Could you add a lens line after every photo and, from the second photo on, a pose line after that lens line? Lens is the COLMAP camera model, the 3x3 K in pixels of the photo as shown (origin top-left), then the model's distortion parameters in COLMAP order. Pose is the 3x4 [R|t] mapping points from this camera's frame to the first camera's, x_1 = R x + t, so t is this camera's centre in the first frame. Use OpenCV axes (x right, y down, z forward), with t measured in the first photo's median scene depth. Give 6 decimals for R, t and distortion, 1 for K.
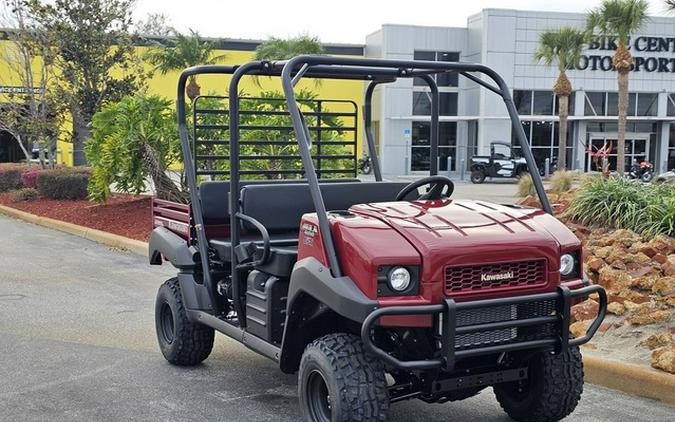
lens RADIAL K [[996.4, 0, 363.4], [0, 996.4, 205.3], [0, 0, 1]] dist [0.087876, 0.000000]
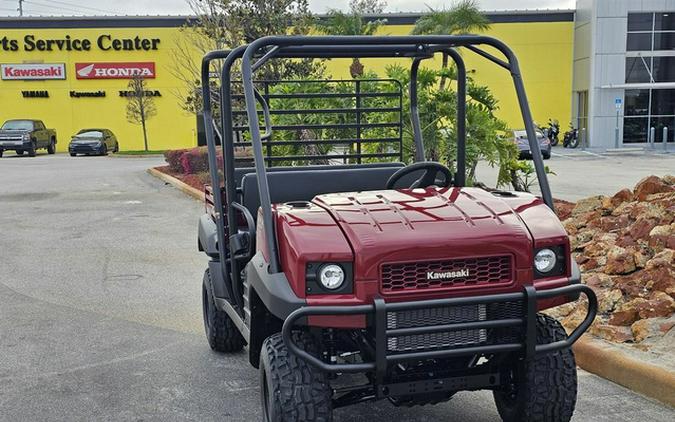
lens RADIAL K [[996.4, 0, 338.5], [0, 996.4, 240.8], [0, 0, 1]] dist [0.087876, 0.000000]
pose [[0.963077, 0.006008, -0.269159, 0.209046], [0.010459, 0.998161, 0.059703, -0.010698], [0.269022, -0.060313, 0.961244, 0.075707]]
